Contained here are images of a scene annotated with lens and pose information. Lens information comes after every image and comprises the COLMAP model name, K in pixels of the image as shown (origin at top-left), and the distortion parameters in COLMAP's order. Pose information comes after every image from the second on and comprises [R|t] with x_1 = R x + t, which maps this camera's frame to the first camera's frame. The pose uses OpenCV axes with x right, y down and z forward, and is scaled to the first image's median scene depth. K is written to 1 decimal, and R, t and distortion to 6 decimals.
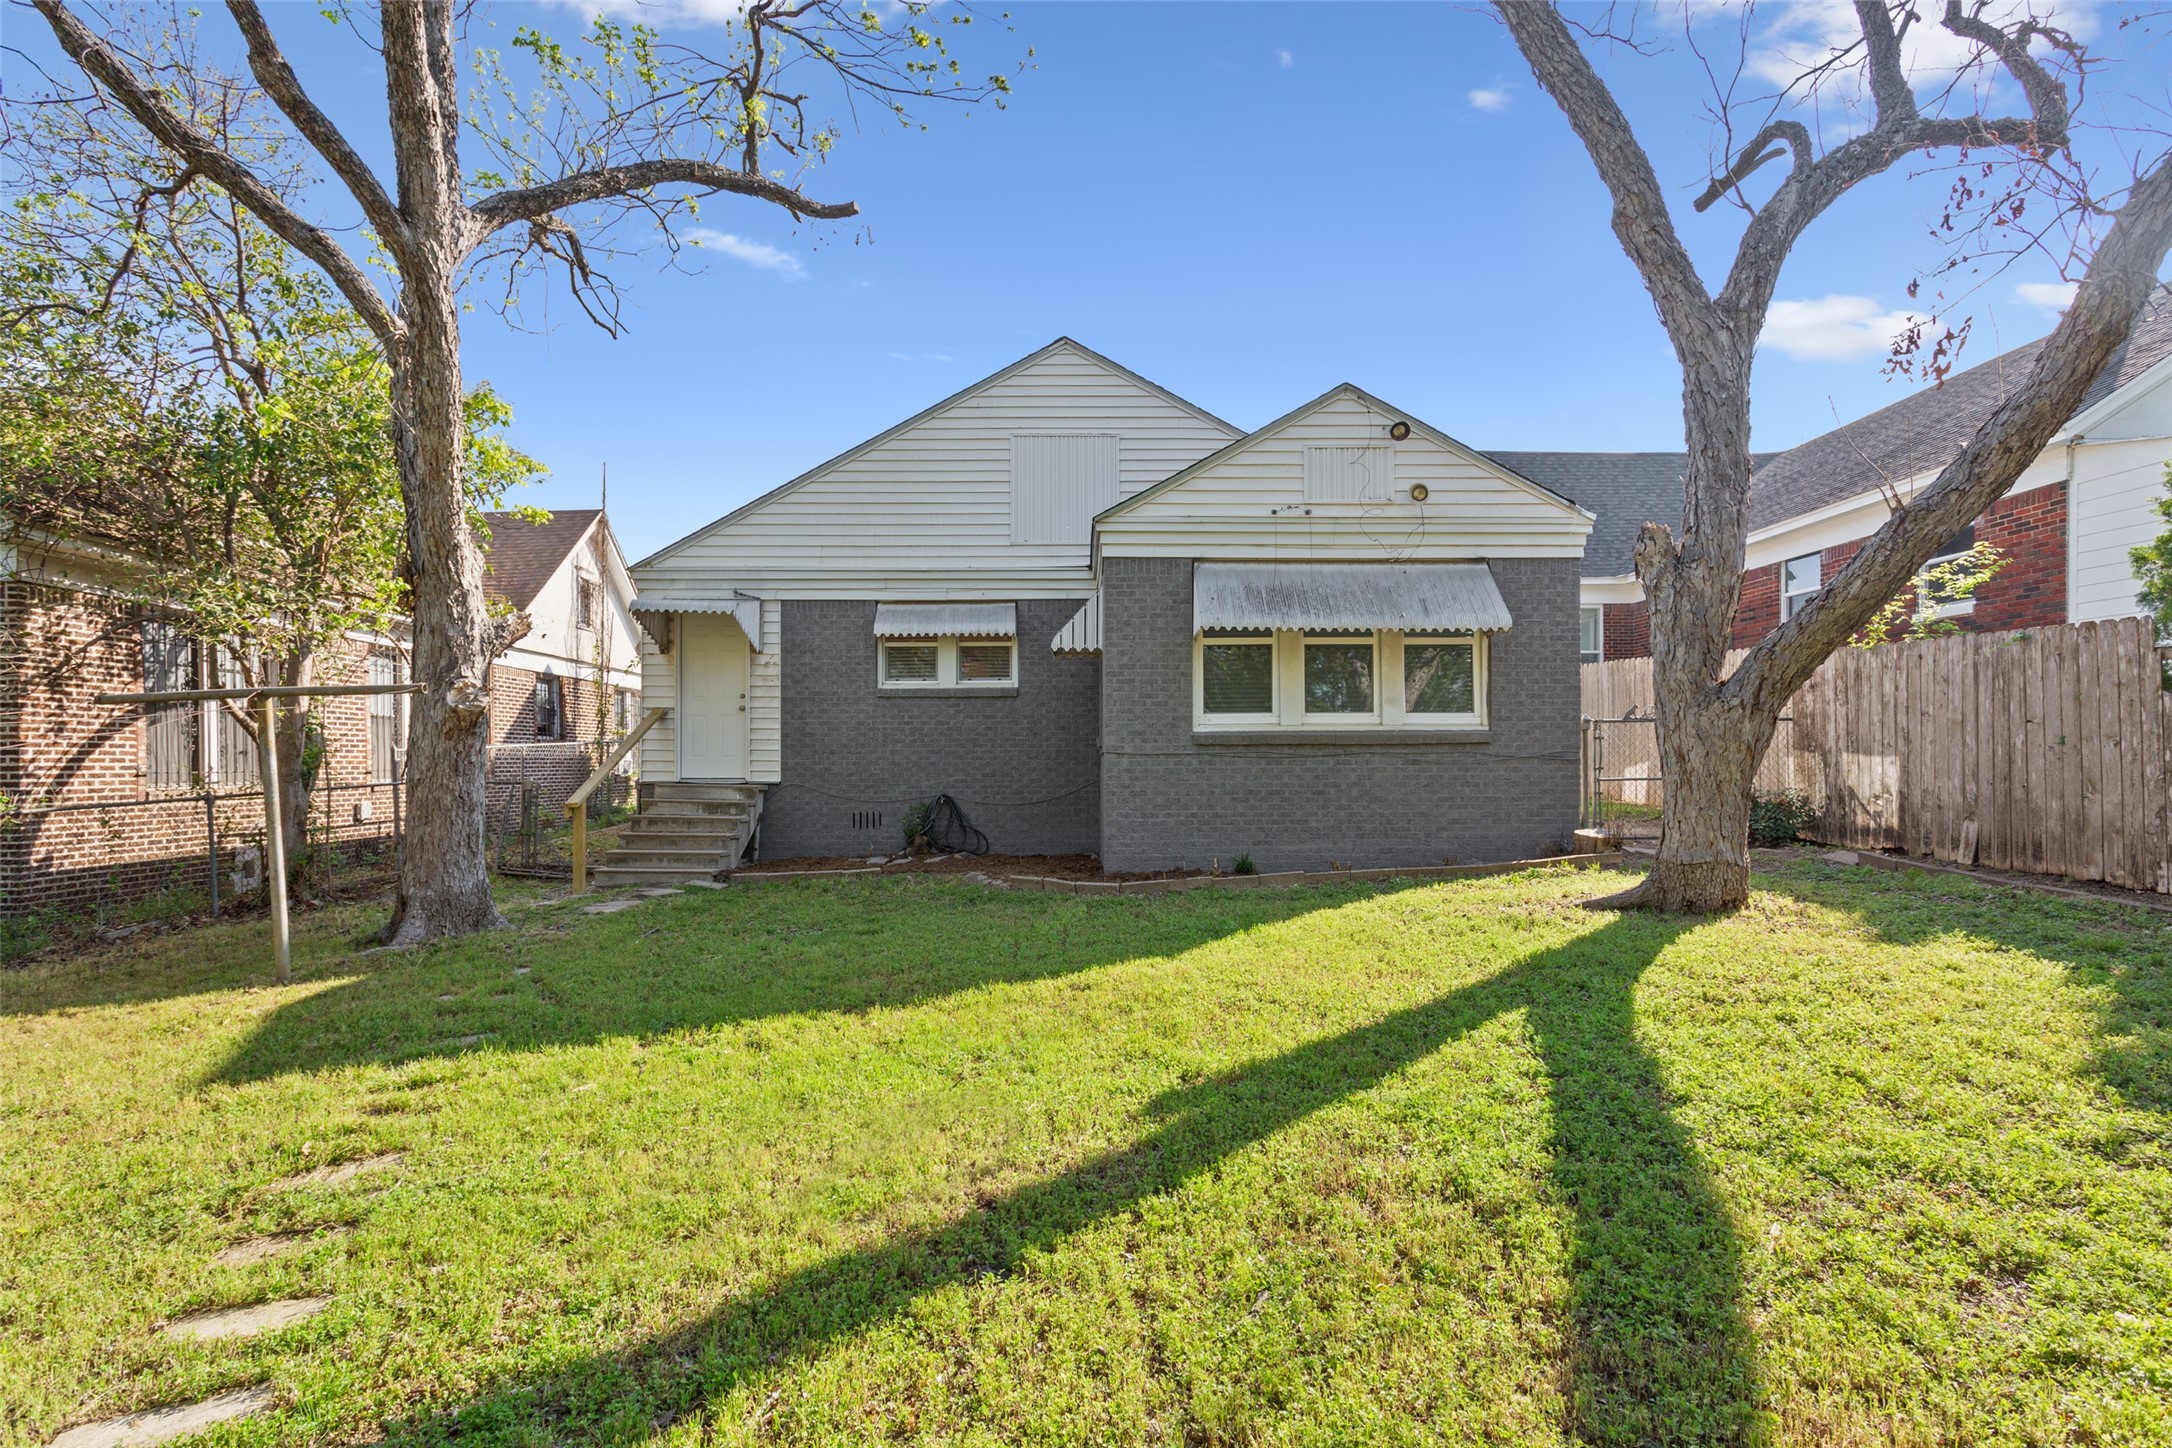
lens RADIAL K [[1164.8, 0, 1153.4], [0, 1164.8, 731.8], [0, 0, 1]] dist [0.003217, 0.001791]
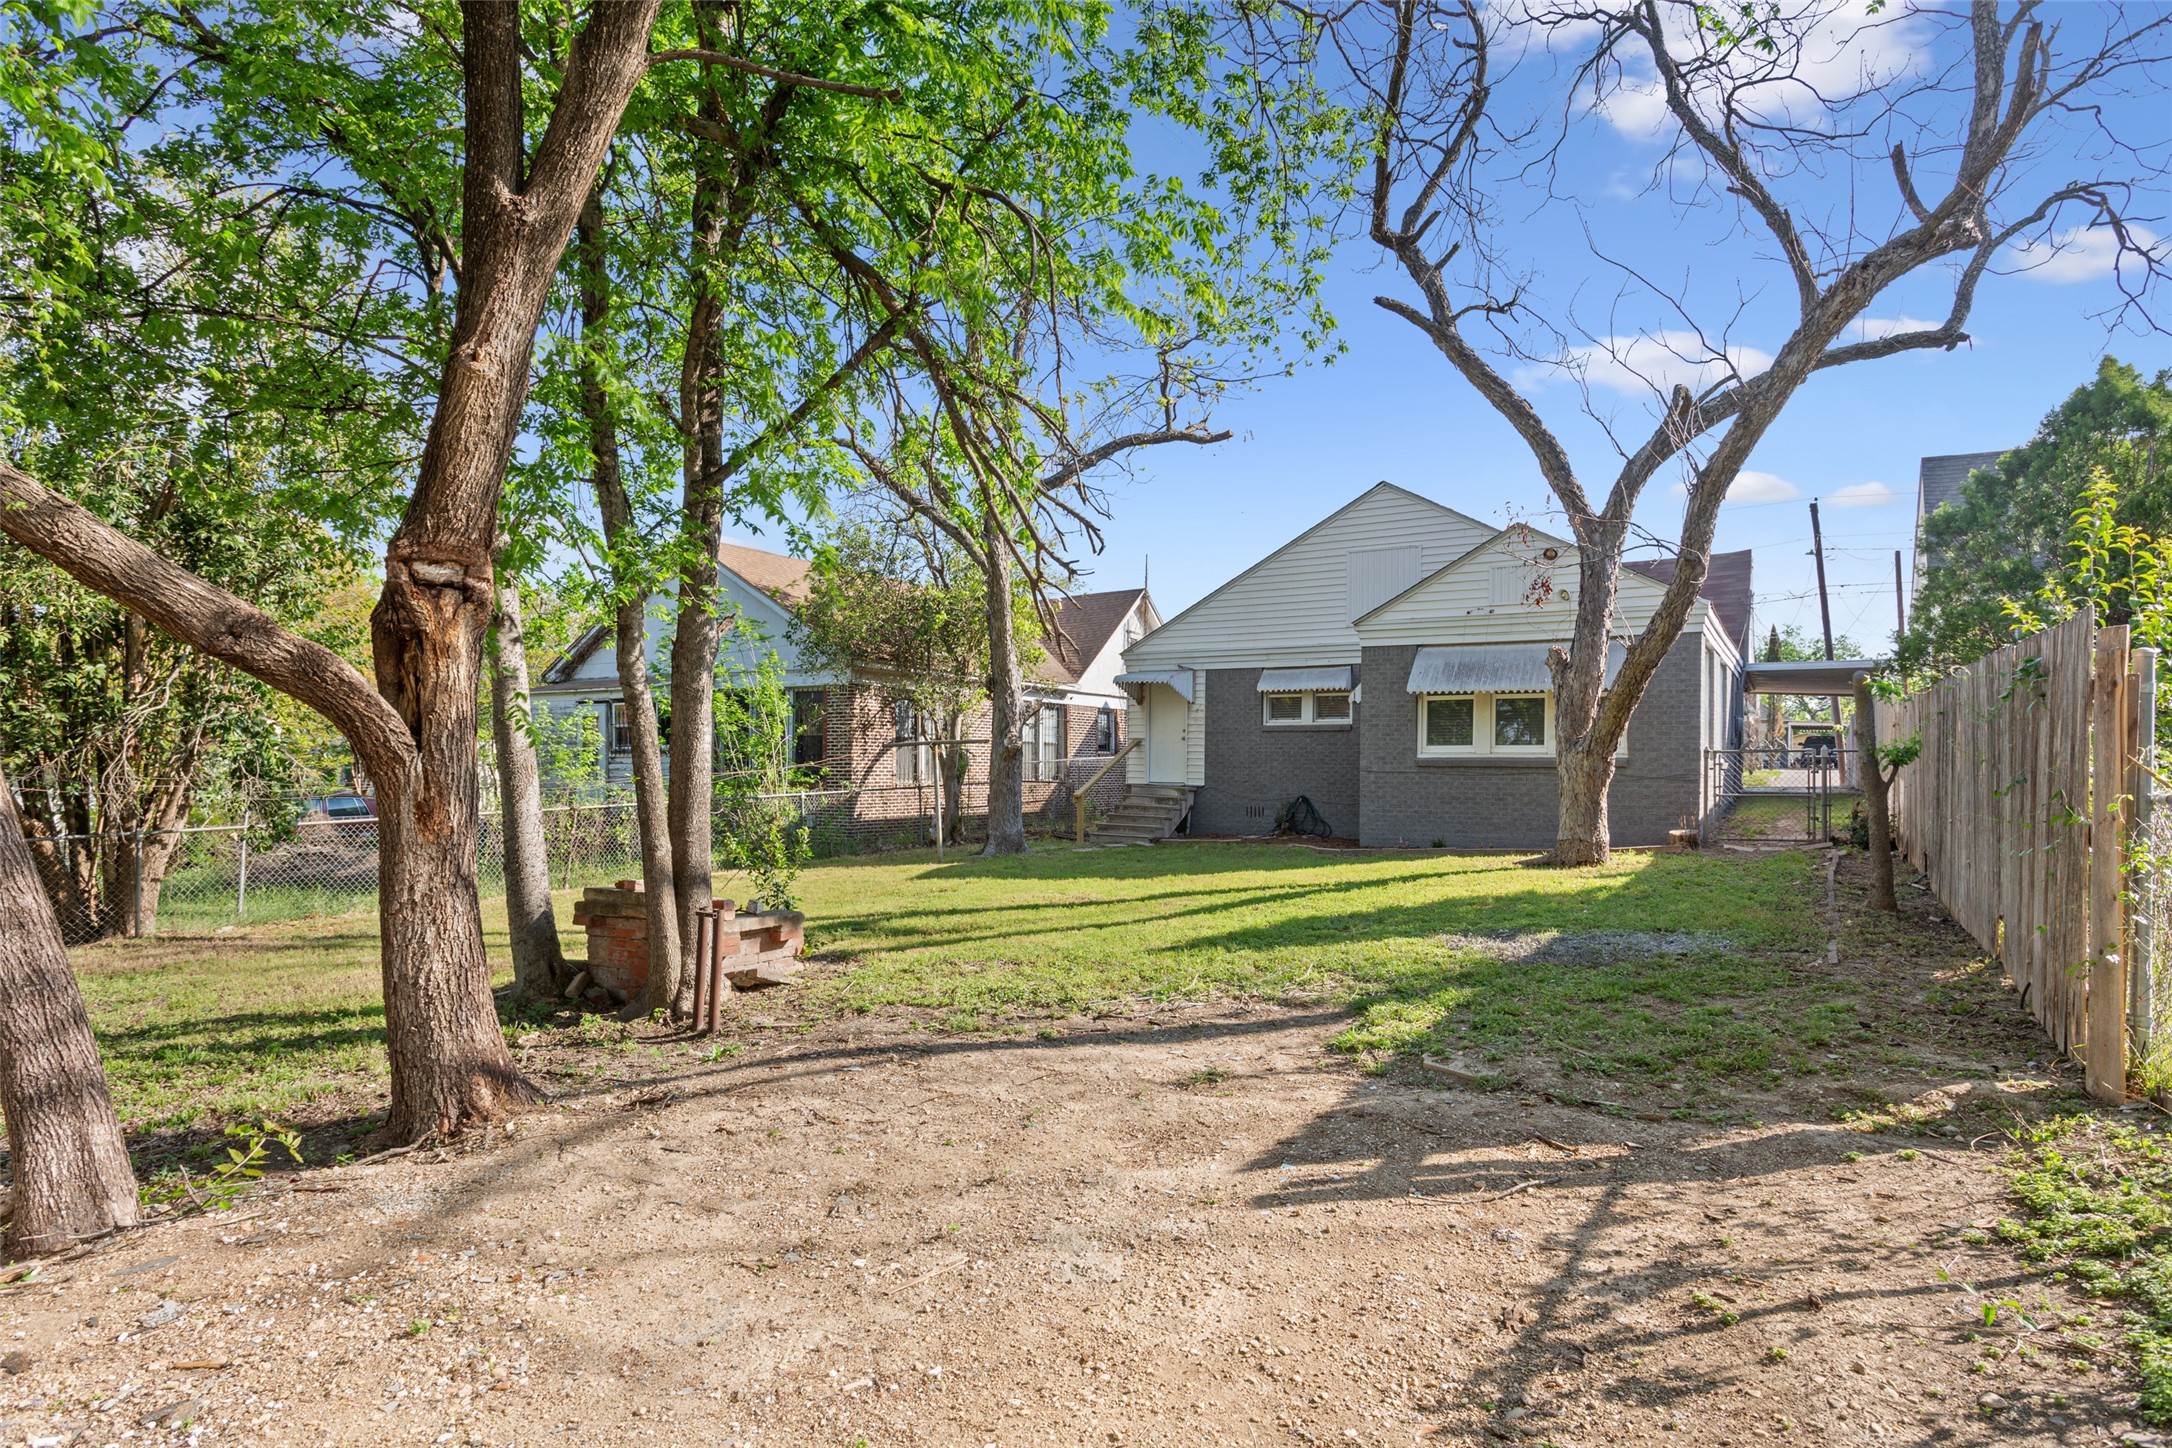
lens RADIAL K [[1257.0, 0, 1086.0], [0, 1257.0, 724.0], [0, 0, 1]] dist [-0.000878, -0.000070]
pose [[0.848667, -0.005474, -0.528899, 0.534690], [0.000484, 0.999954, -0.009574, -0.028789], [0.528927, 0.007869, 0.848631, -0.633944]]
